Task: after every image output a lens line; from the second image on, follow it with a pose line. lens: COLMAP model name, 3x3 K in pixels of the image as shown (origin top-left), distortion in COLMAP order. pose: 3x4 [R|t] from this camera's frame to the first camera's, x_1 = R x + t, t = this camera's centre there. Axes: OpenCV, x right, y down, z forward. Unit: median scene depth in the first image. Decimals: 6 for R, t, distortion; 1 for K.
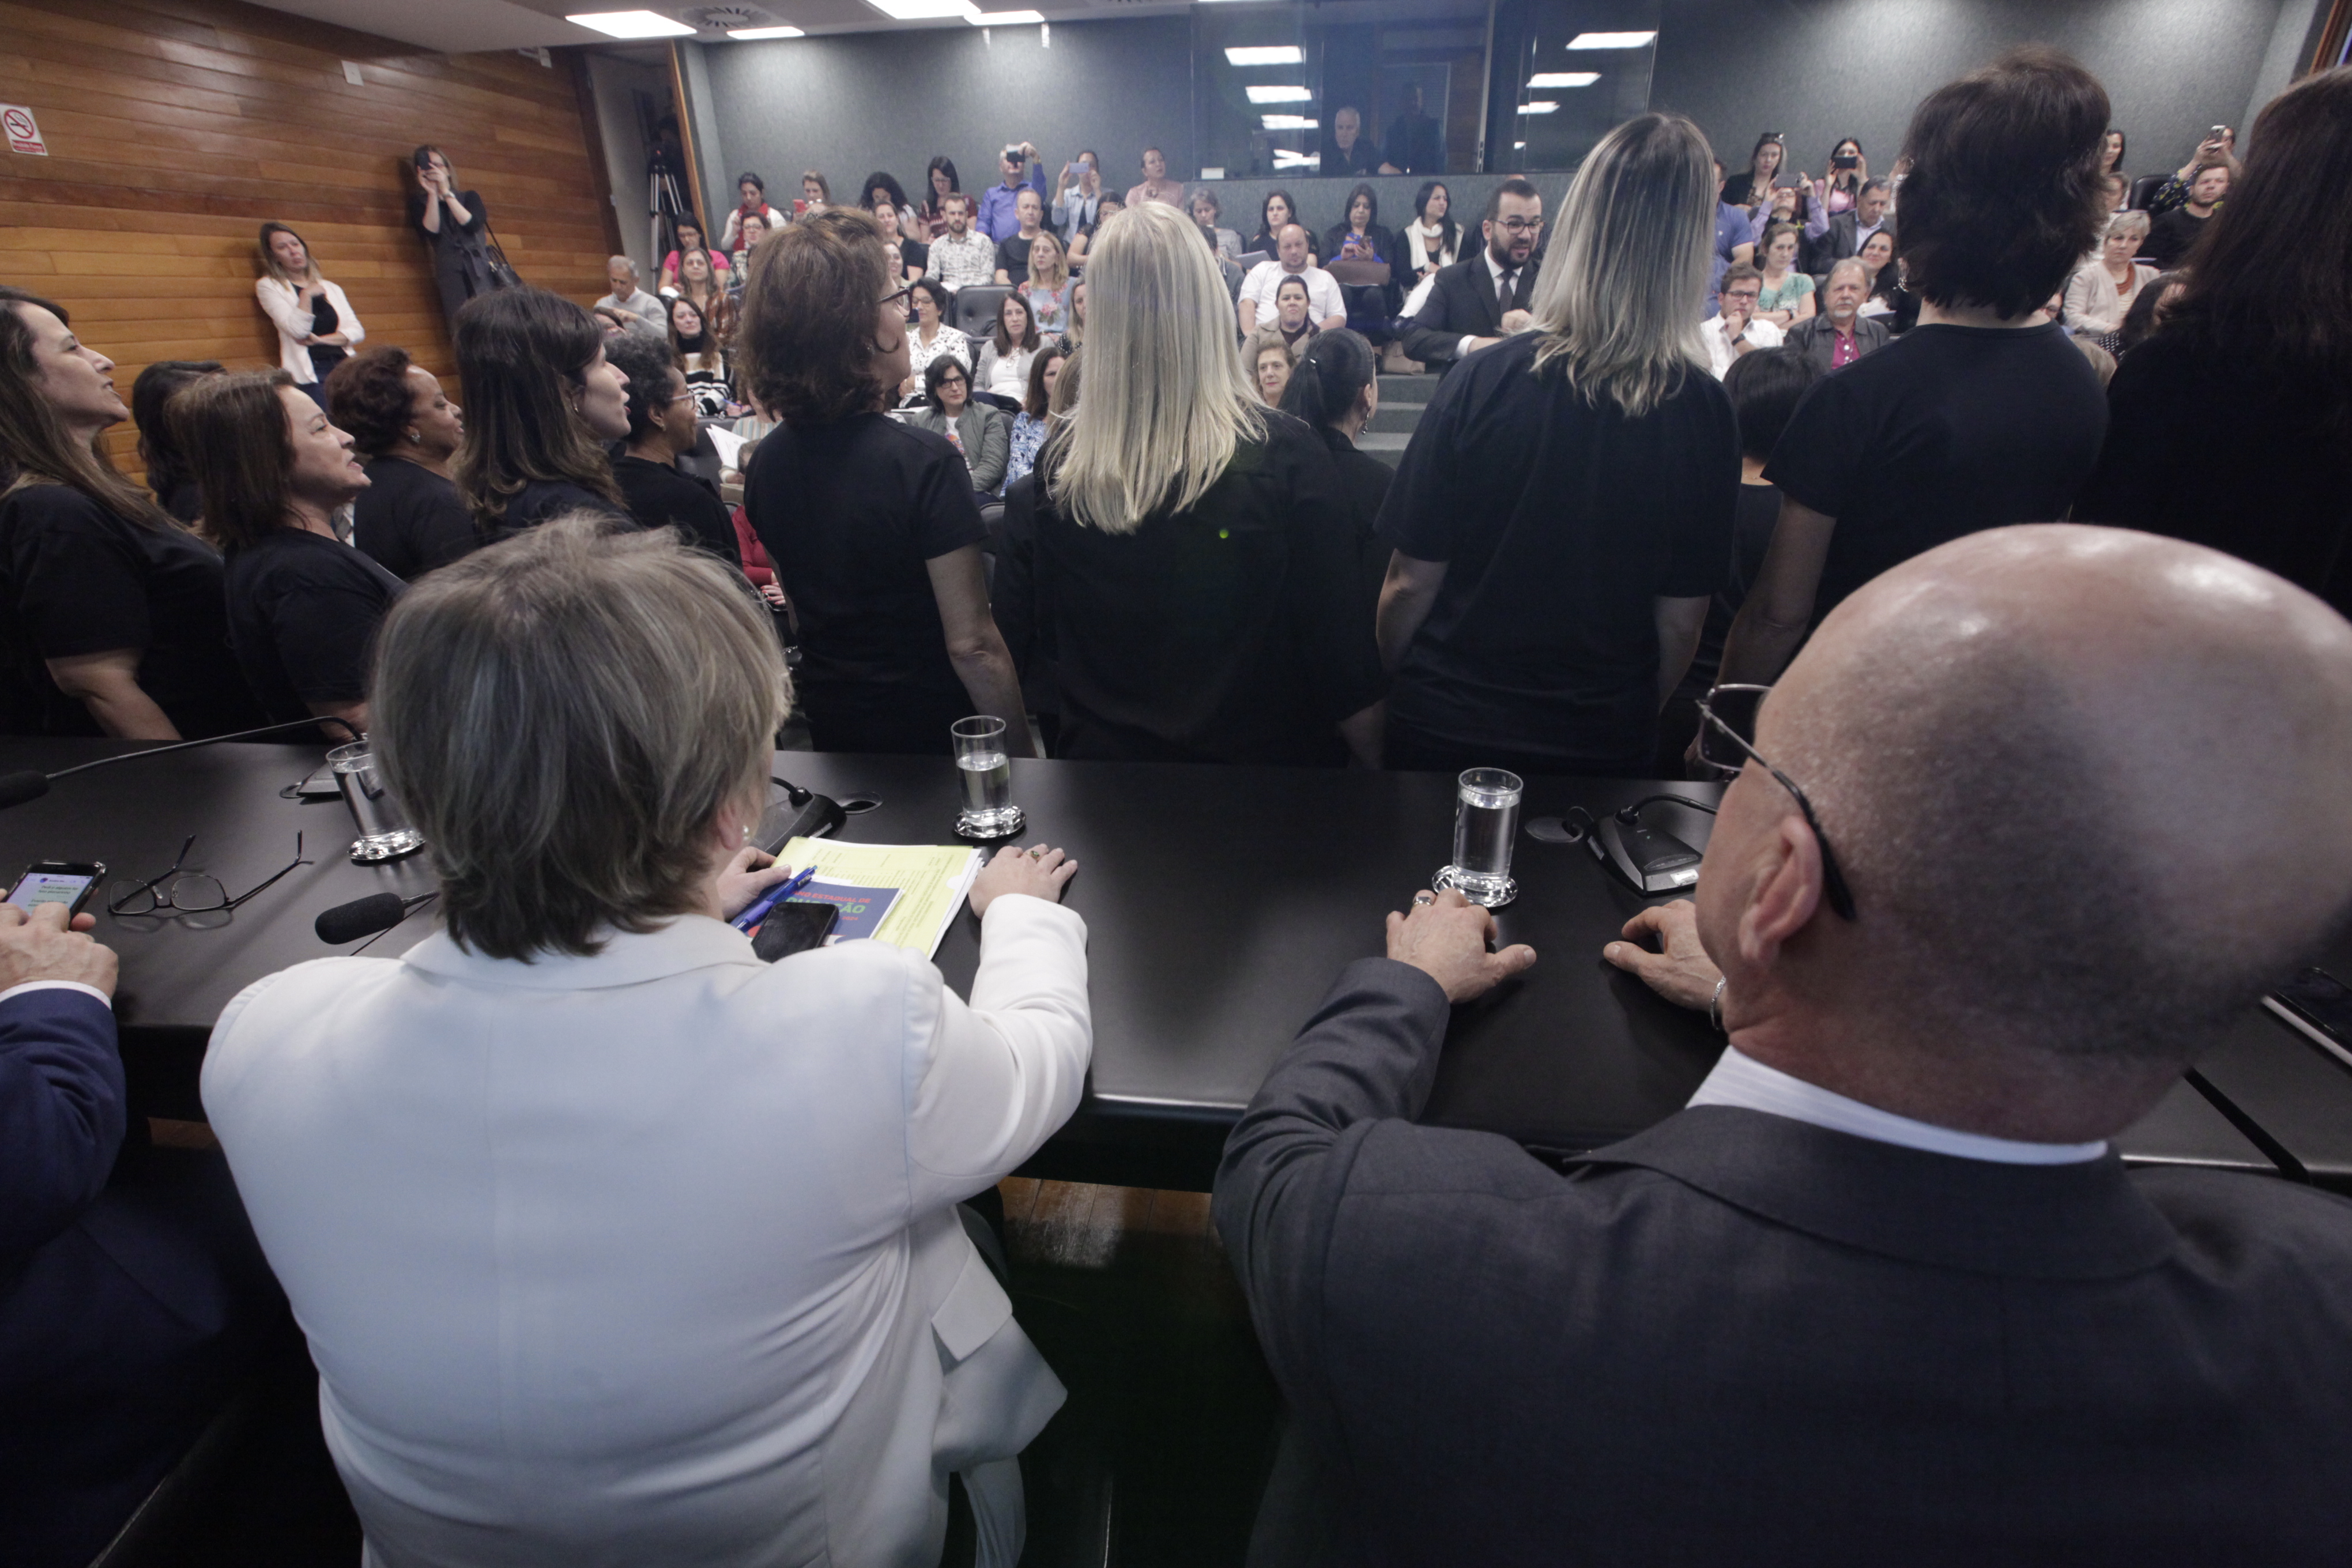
lens RADIAL K [[1062.9, 0, 1170.7], [0, 1062.9, 781.5], [0, 0, 1]] dist [-0.033450, 0.009167]
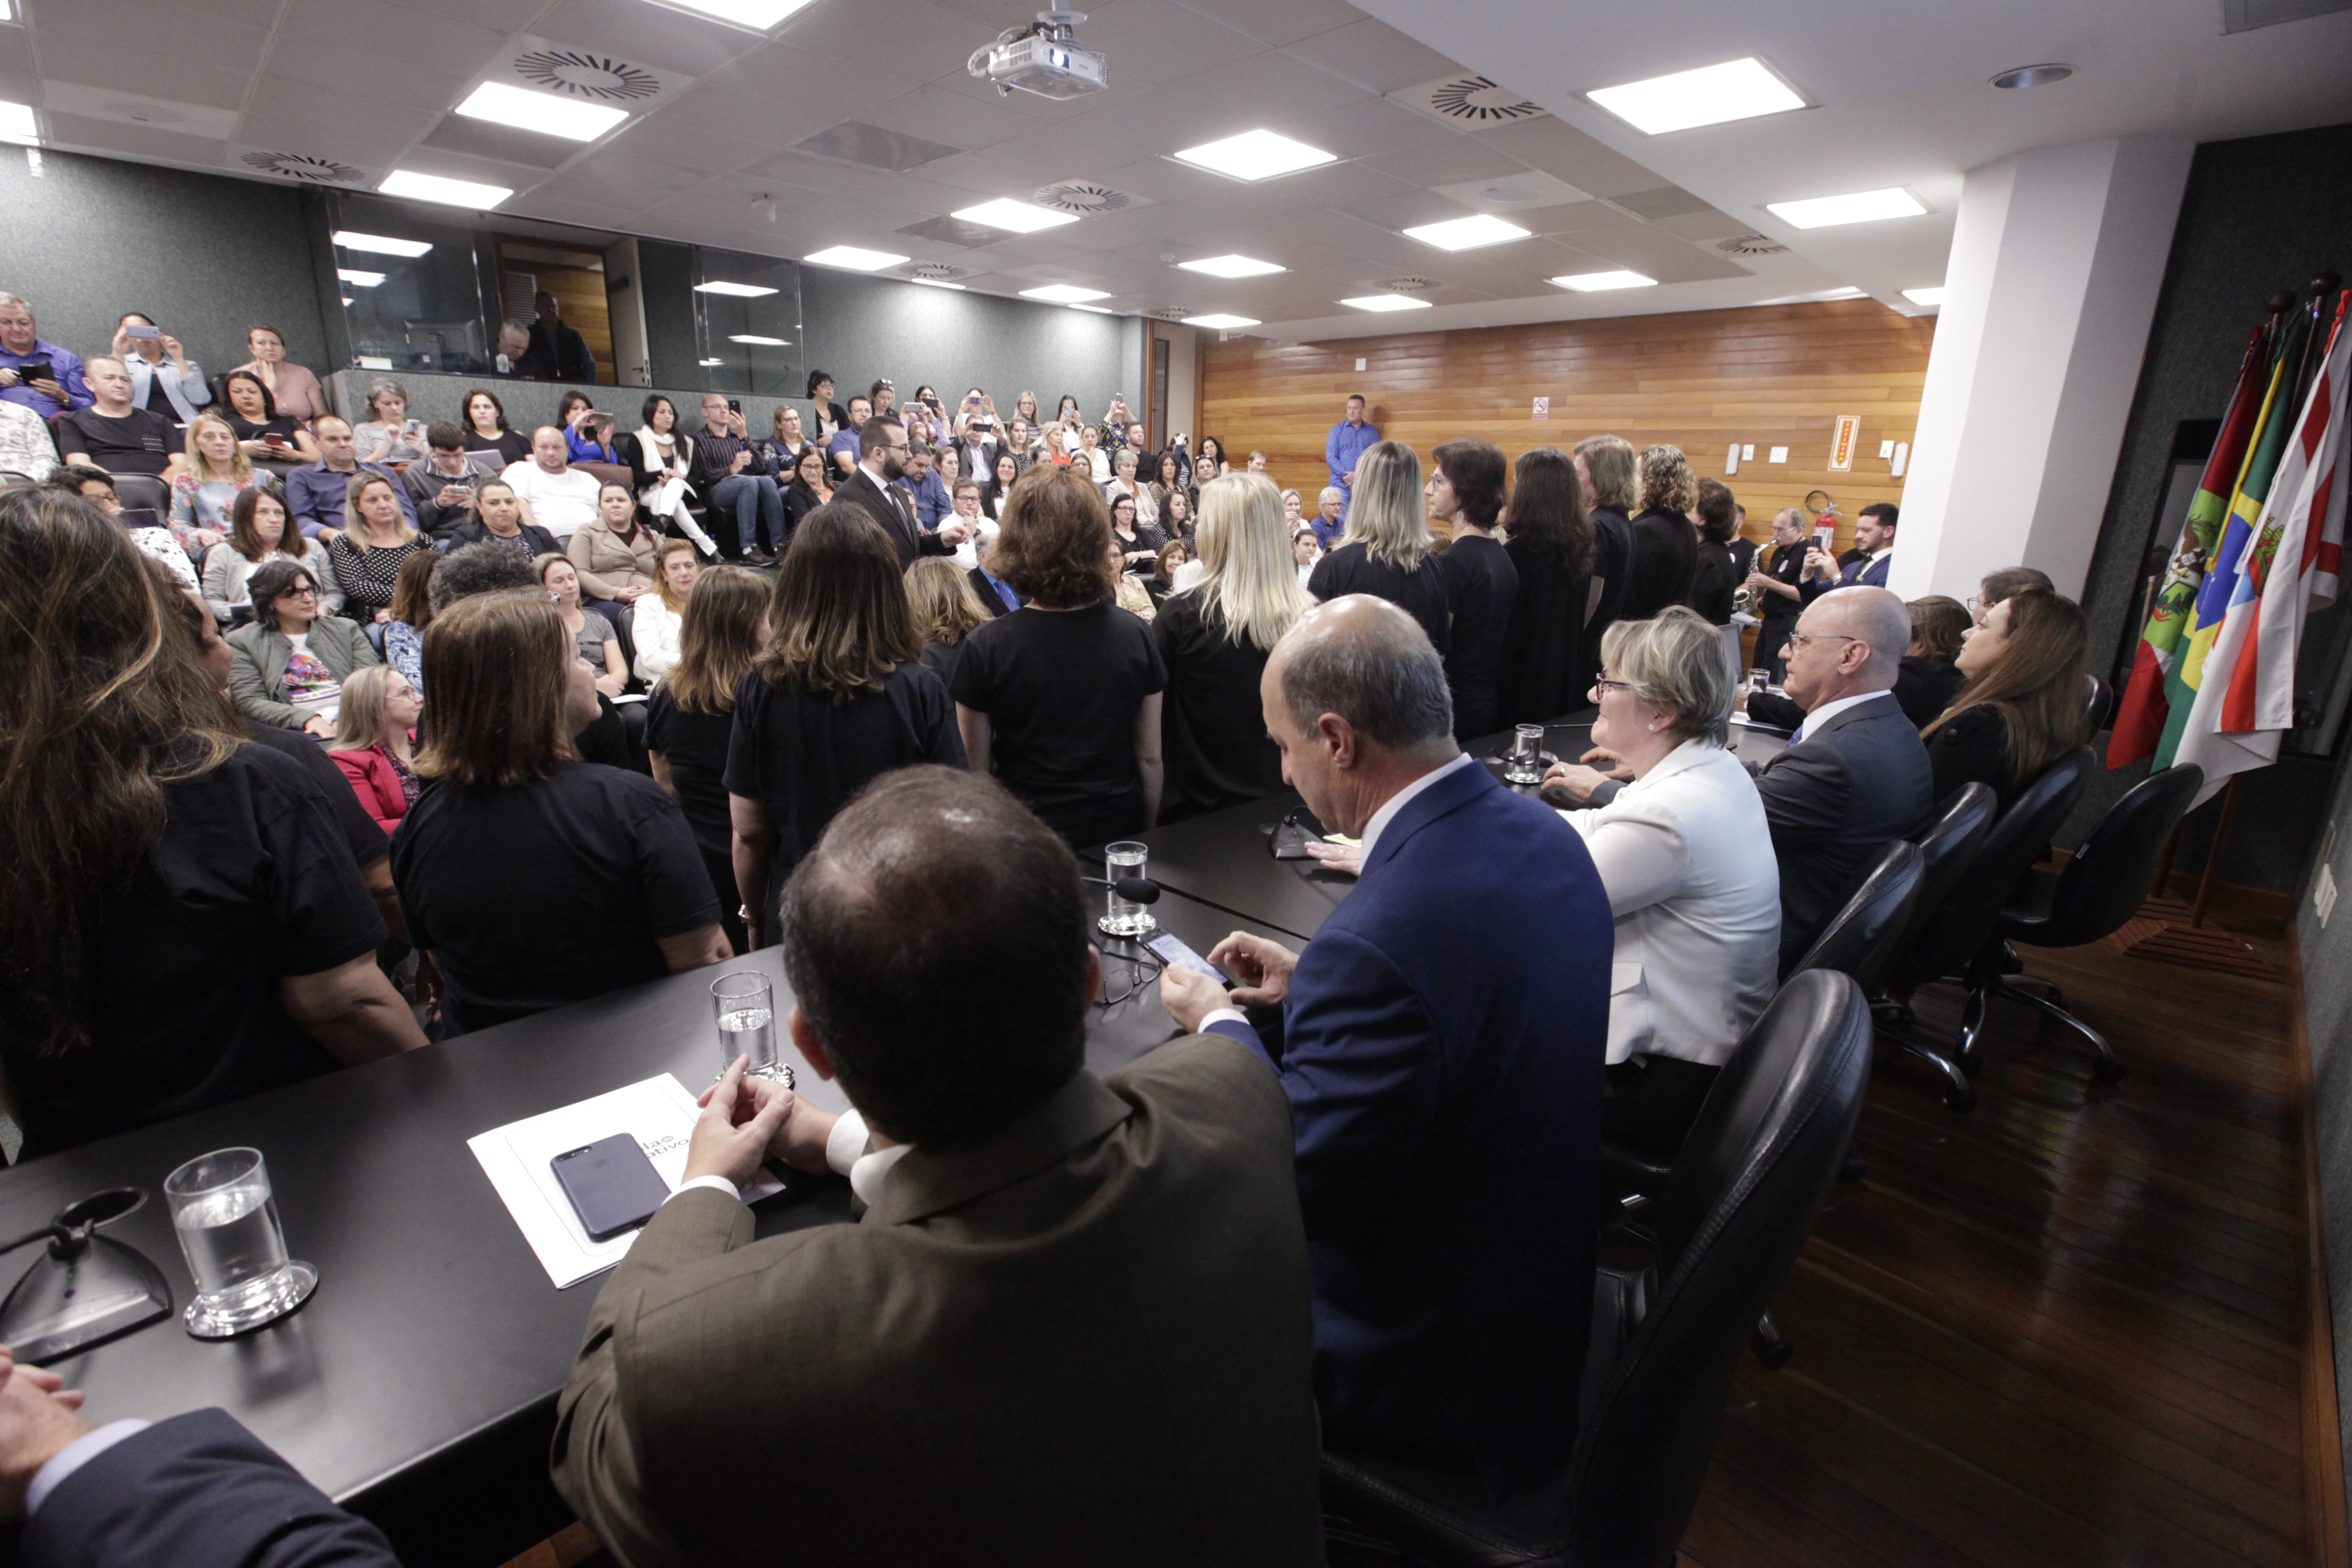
lens RADIAL K [[1062.9, 0, 1200.2], [0, 1062.9, 788.1], [0, 0, 1]] dist [-0.033450, 0.009167]
pose [[0.626929, -0.182744, 0.757340, -0.271023], [0.302724, 0.952854, -0.020676, -0.006508], [-0.717856, 0.242228, 0.652693, 0.012470]]
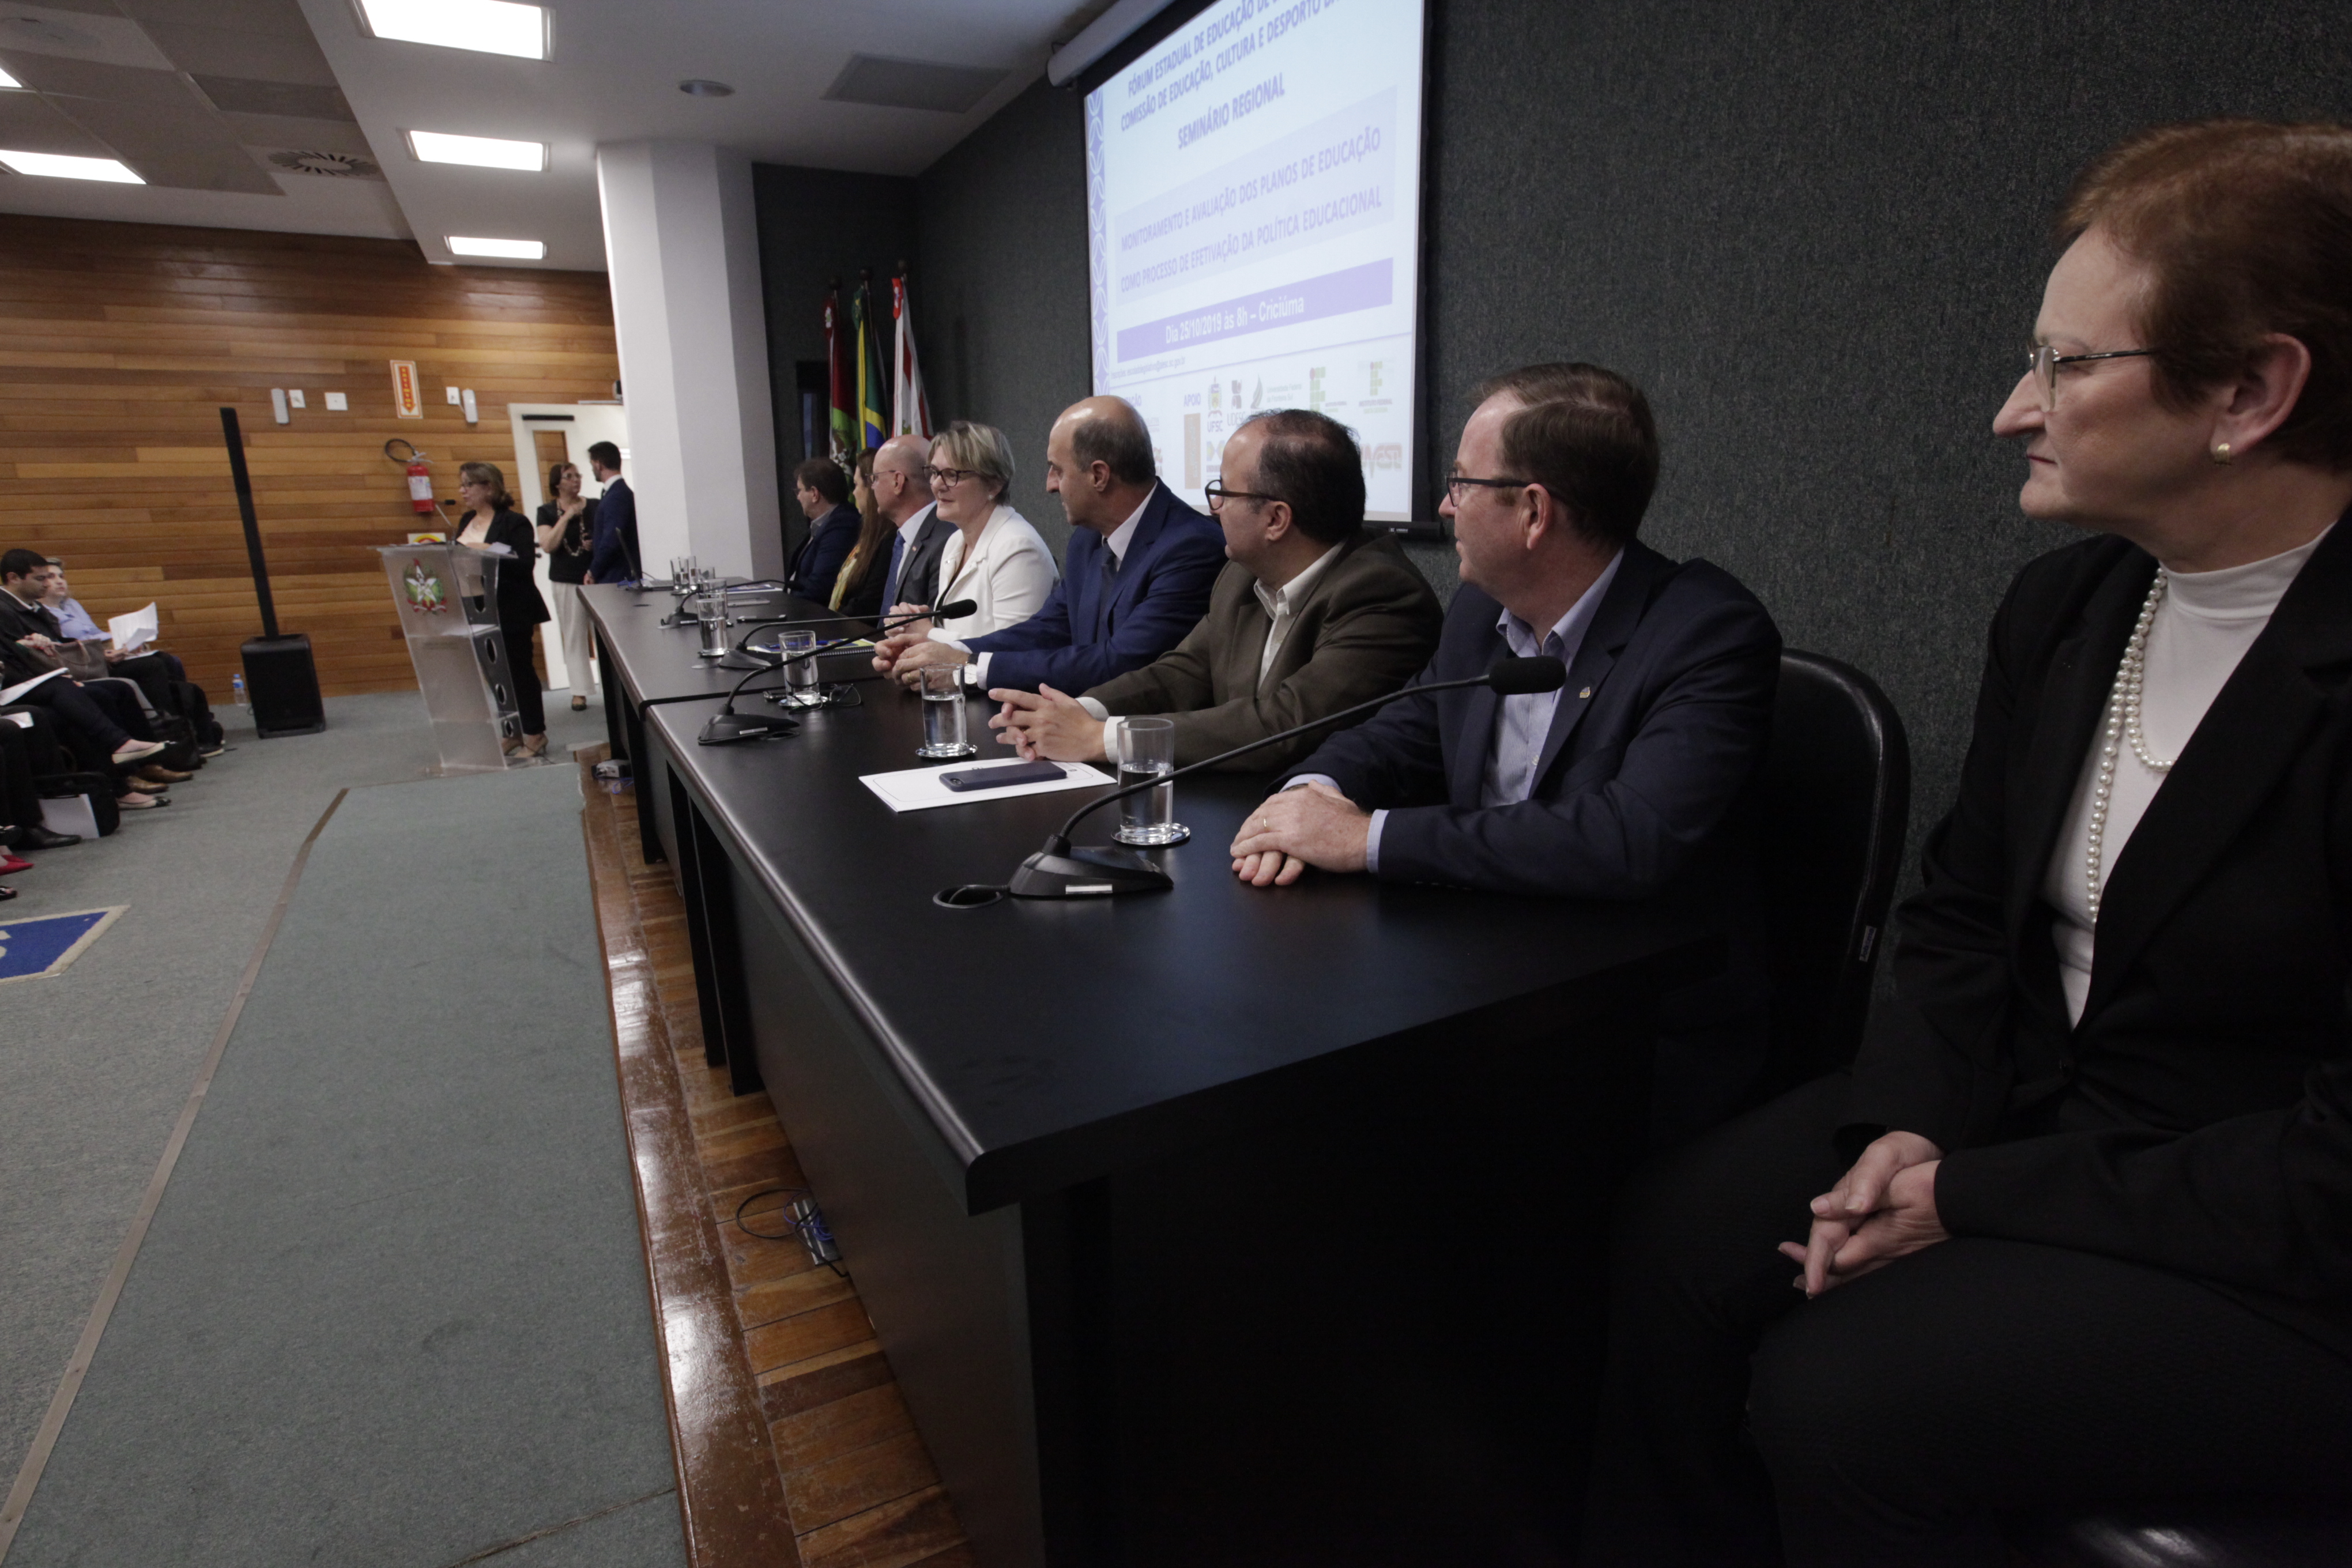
lens RADIAL K [[1192.9, 0, 1168.8], [0, 1192.9, 791.1], [0, 0, 1]] dist [-0.014217, 0.003037]
pose [[-0.545764, -0.186097, 0.817013, -0.413277], [0.384410, 0.810767, 0.441460, -0.068183], [-0.744561, 0.555000, -0.370950, 0.236540]]
